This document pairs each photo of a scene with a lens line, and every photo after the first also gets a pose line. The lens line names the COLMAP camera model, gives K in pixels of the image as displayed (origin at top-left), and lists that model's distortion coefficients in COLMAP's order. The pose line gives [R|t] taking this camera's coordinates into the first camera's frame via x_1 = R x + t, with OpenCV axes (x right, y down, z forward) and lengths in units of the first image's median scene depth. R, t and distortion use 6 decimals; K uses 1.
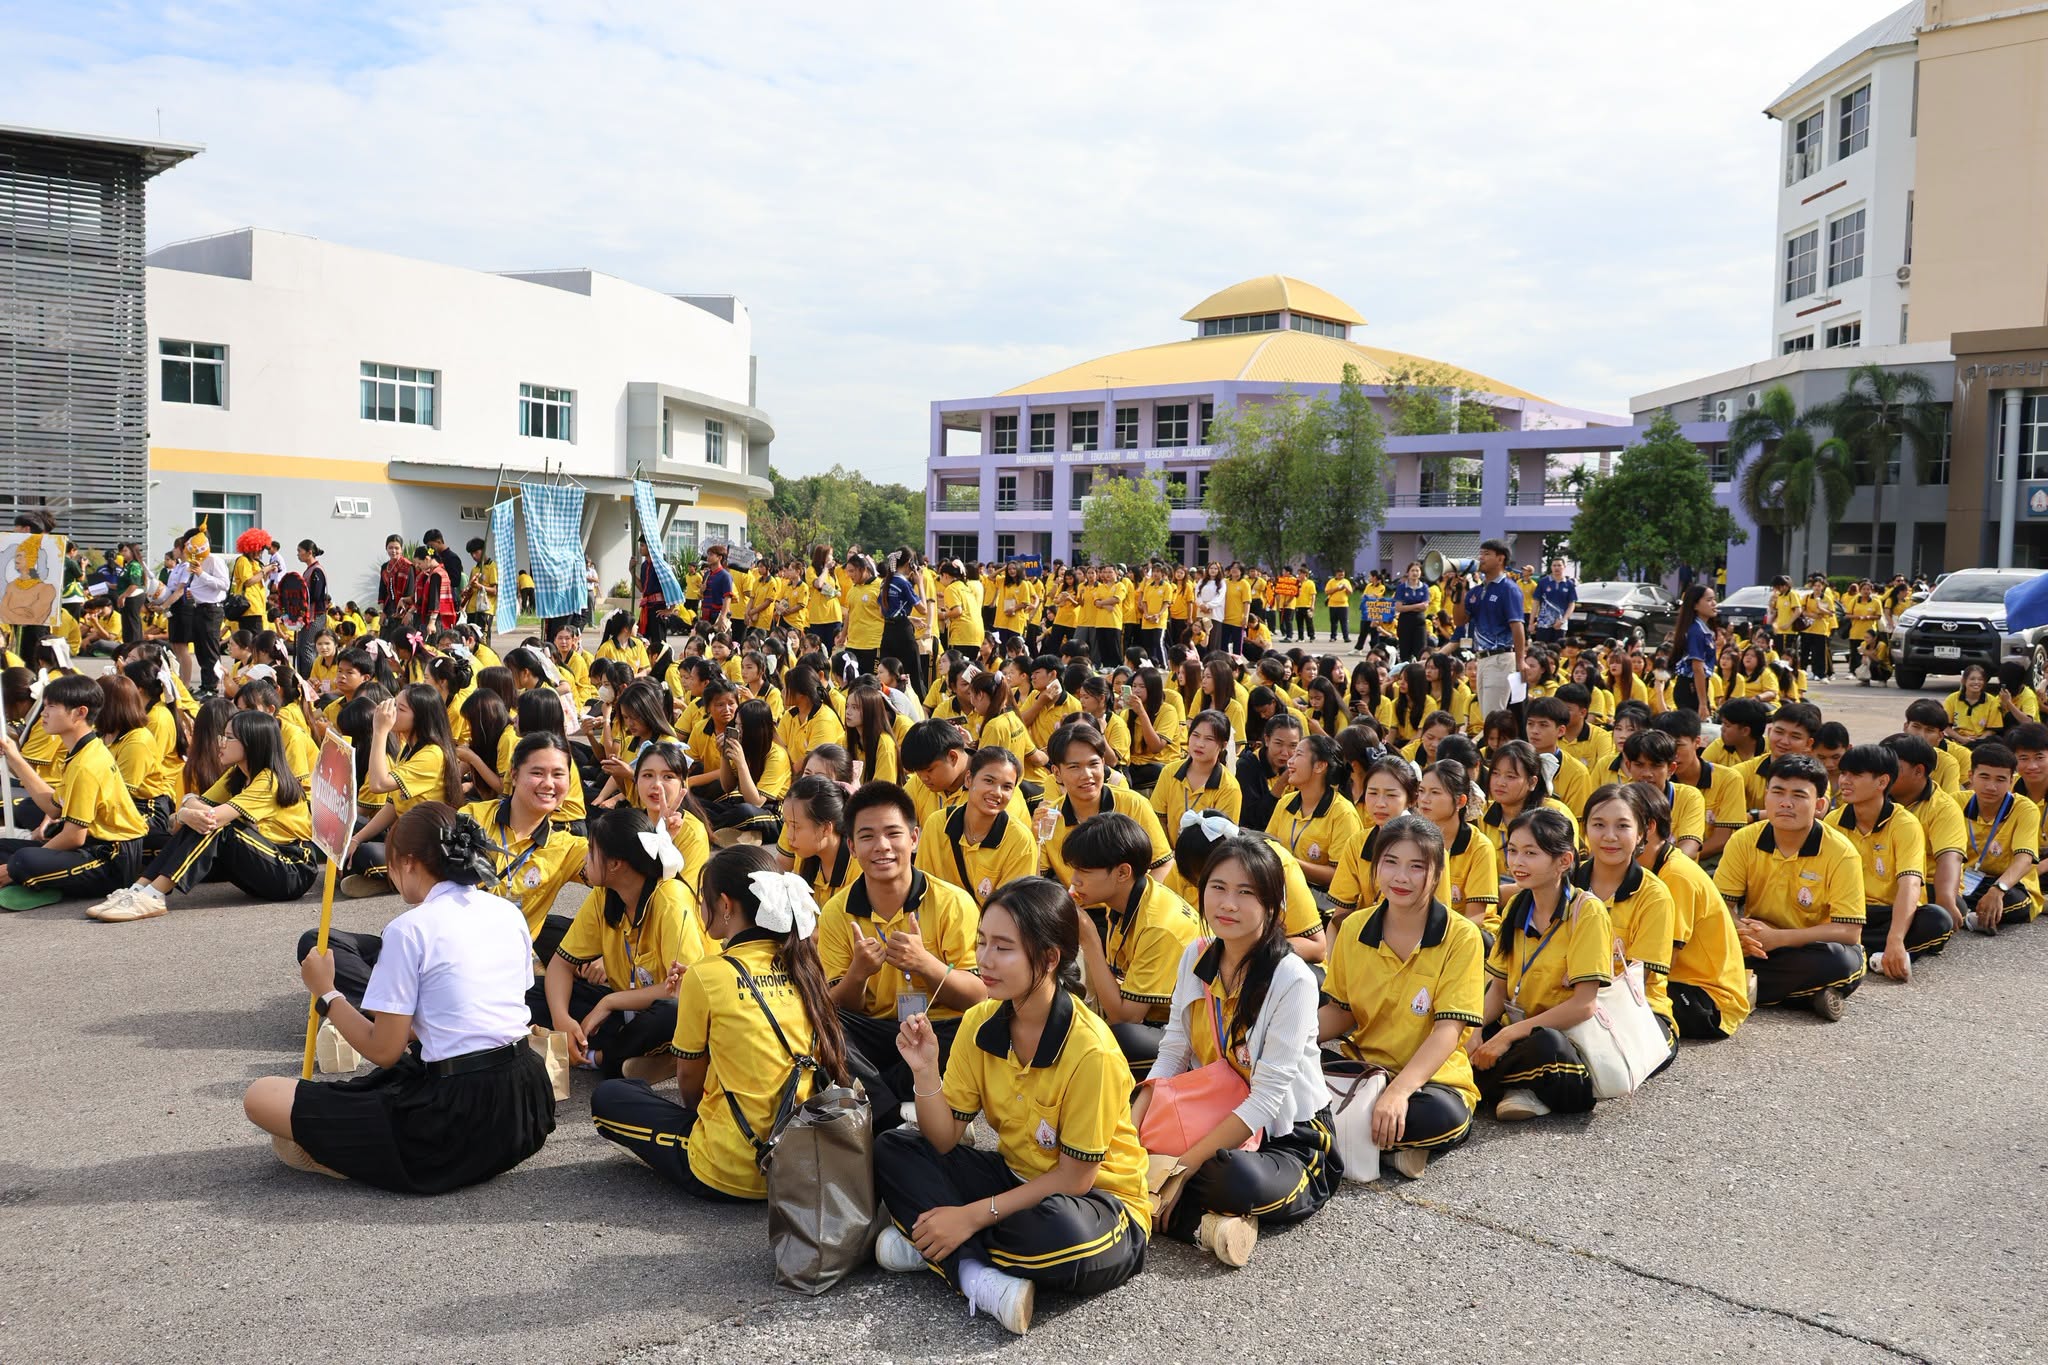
lens RADIAL K [[1790.1, 0, 1013.5], [0, 1790.1, 671.5], [0, 0, 1]] dist [0.015356, 0.003761]
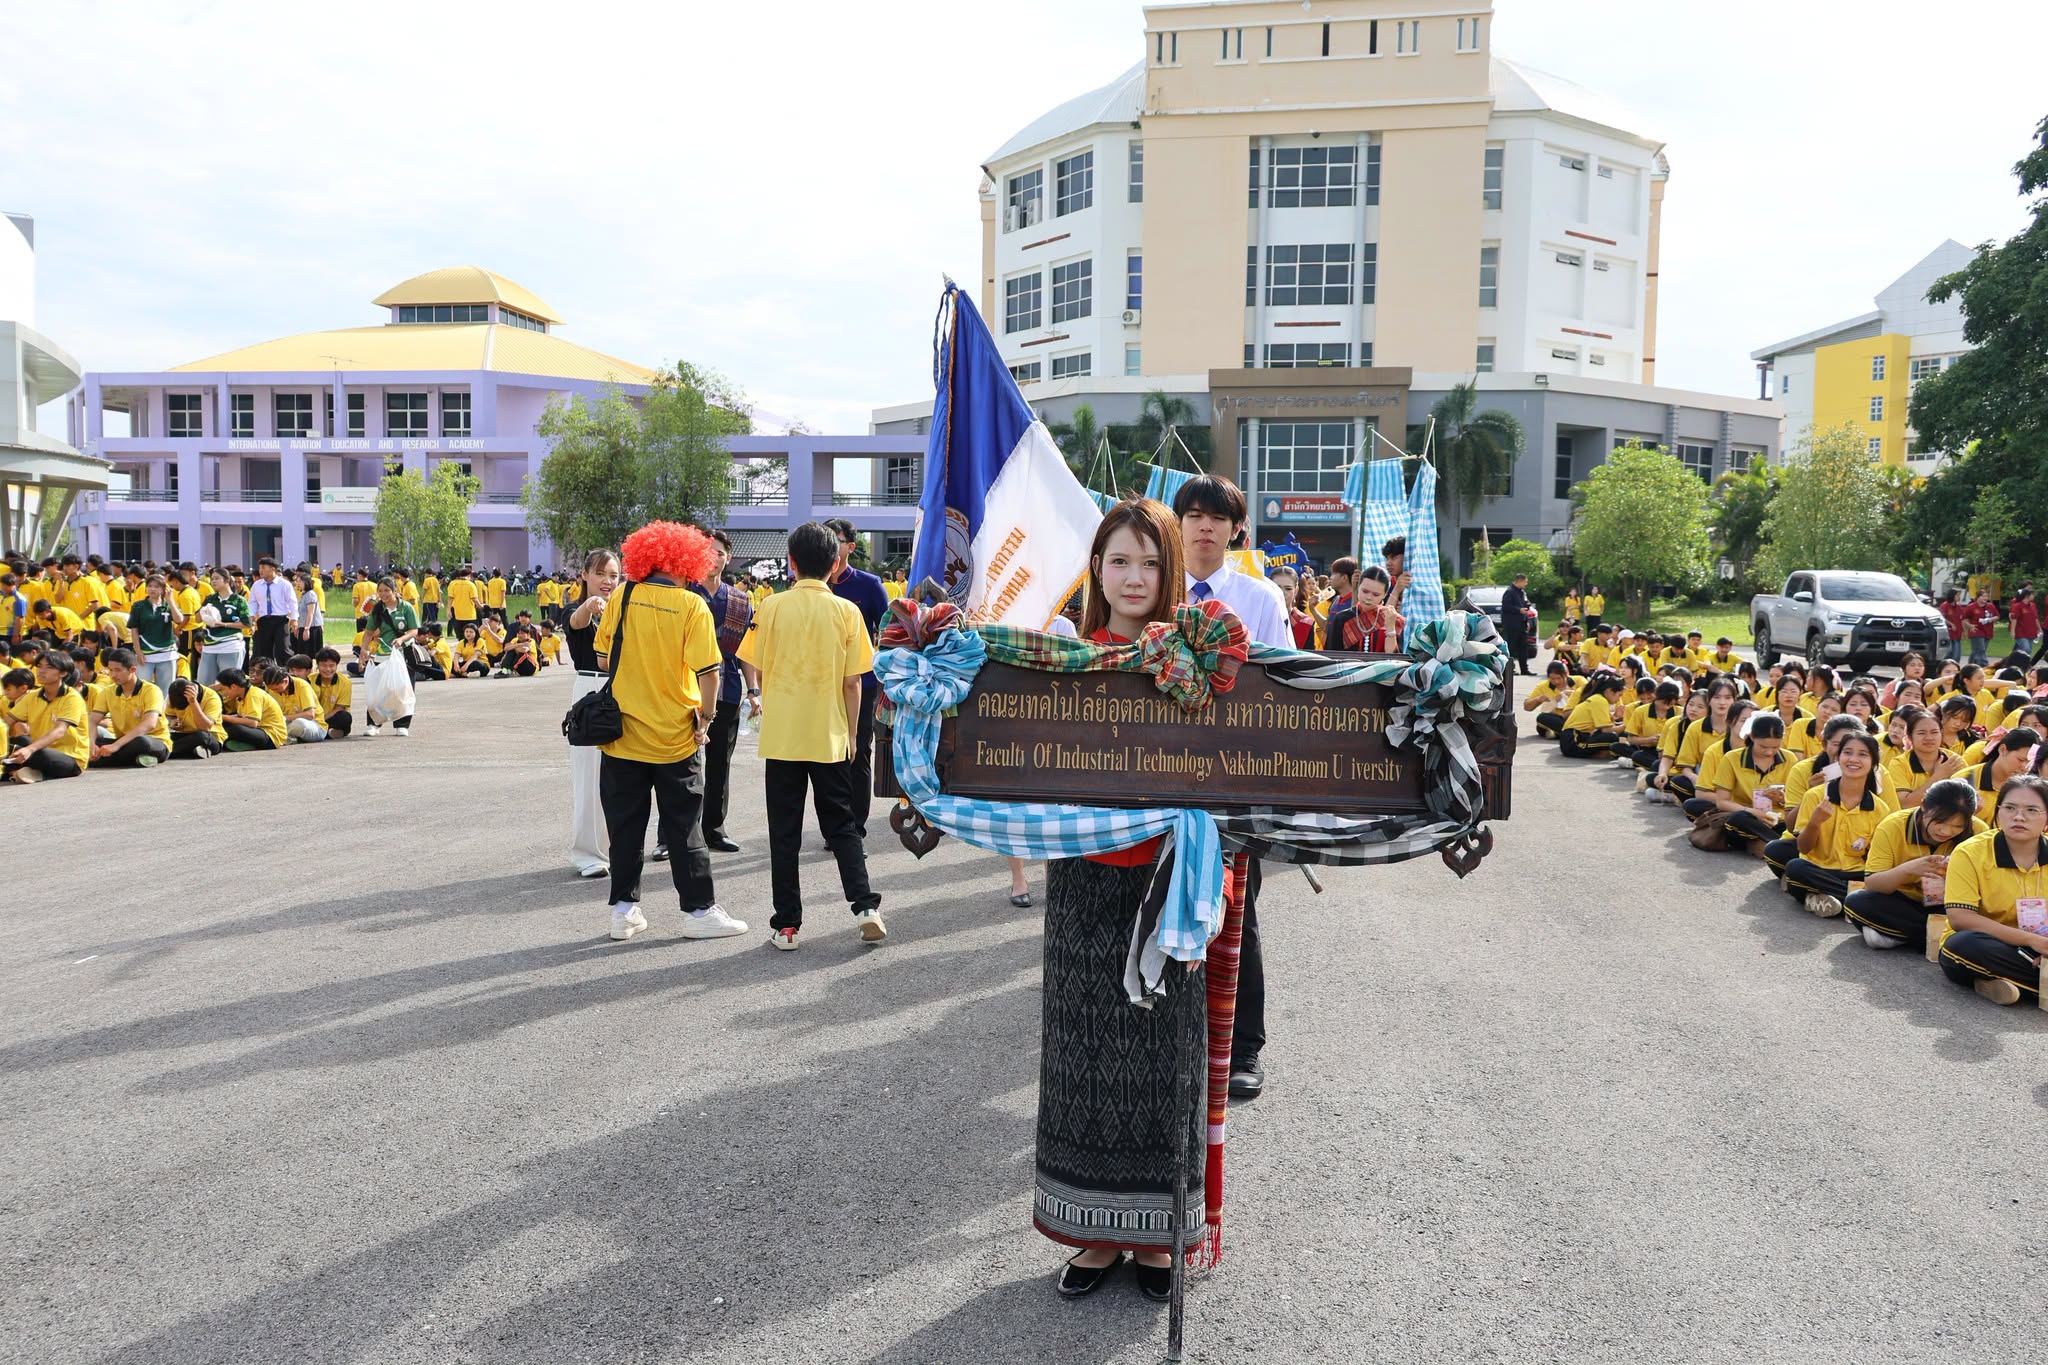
lens RADIAL K [[1581.3, 0, 1015.3], [0, 1581.3, 690.3], [0, 0, 1]] dist [0.010429, -0.002230]
pose [[0.824010, -0.050876, 0.564286, -0.169053], [0.036843, 0.998664, 0.036238, -0.013358], [-0.565376, -0.009071, 0.824784, 0.165969]]
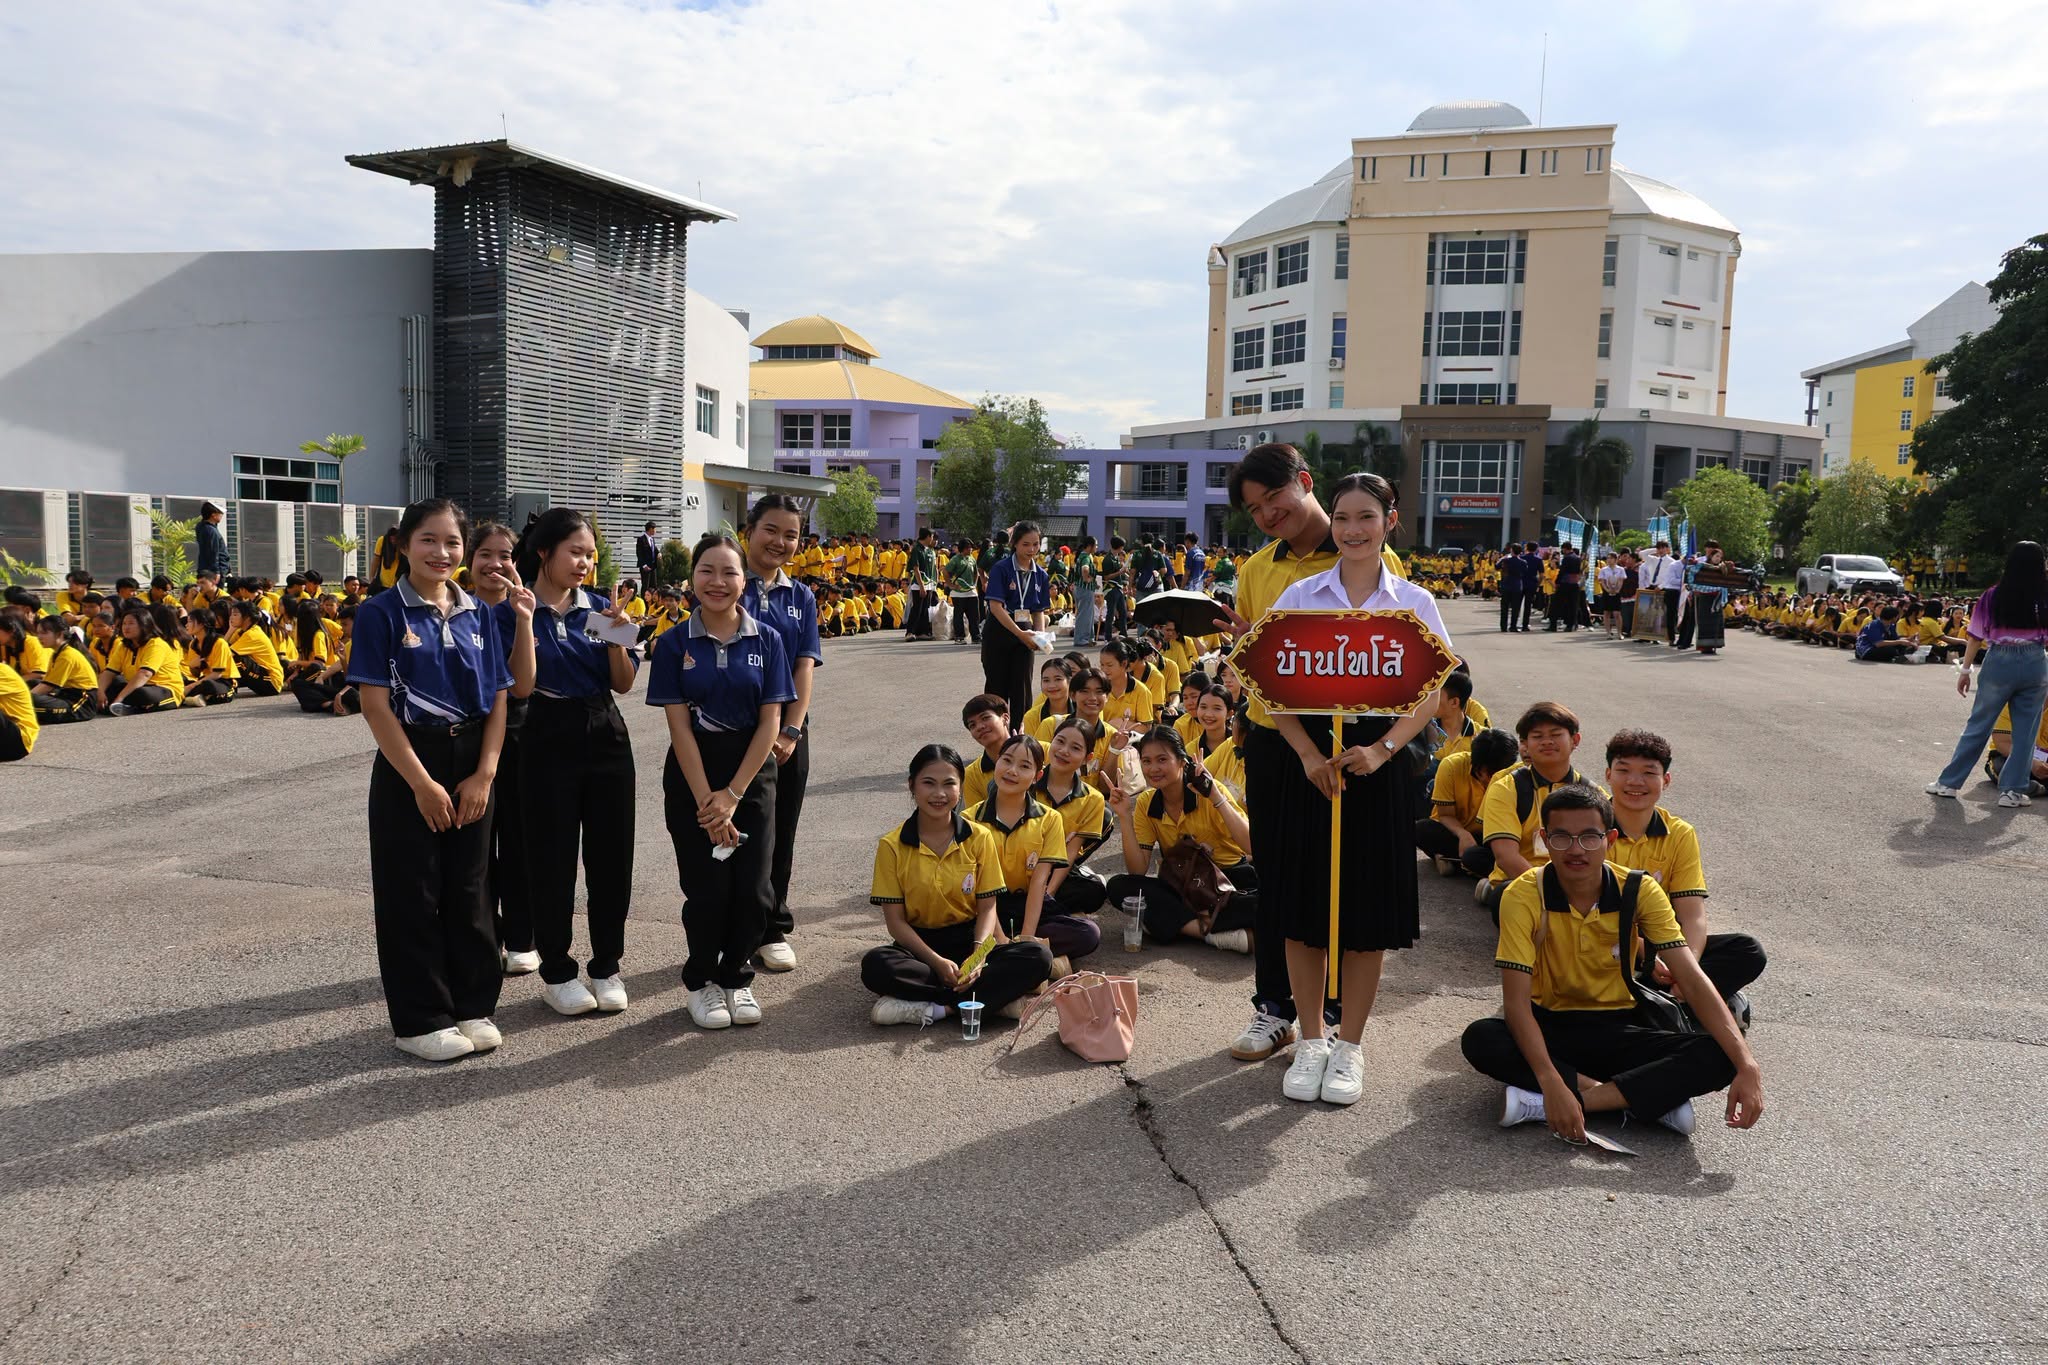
lens RADIAL K [[1417.7, 0, 999.3], [0, 1417.7, 687.8], [0, 0, 1]] dist [-0.004709, -0.002162]
pose [[0.865238, -0.050397, 0.498822, -0.418973], [0.023791, 0.997941, 0.059556, -0.008497], [-0.500797, -0.039663, 0.864656, 0.018716]]
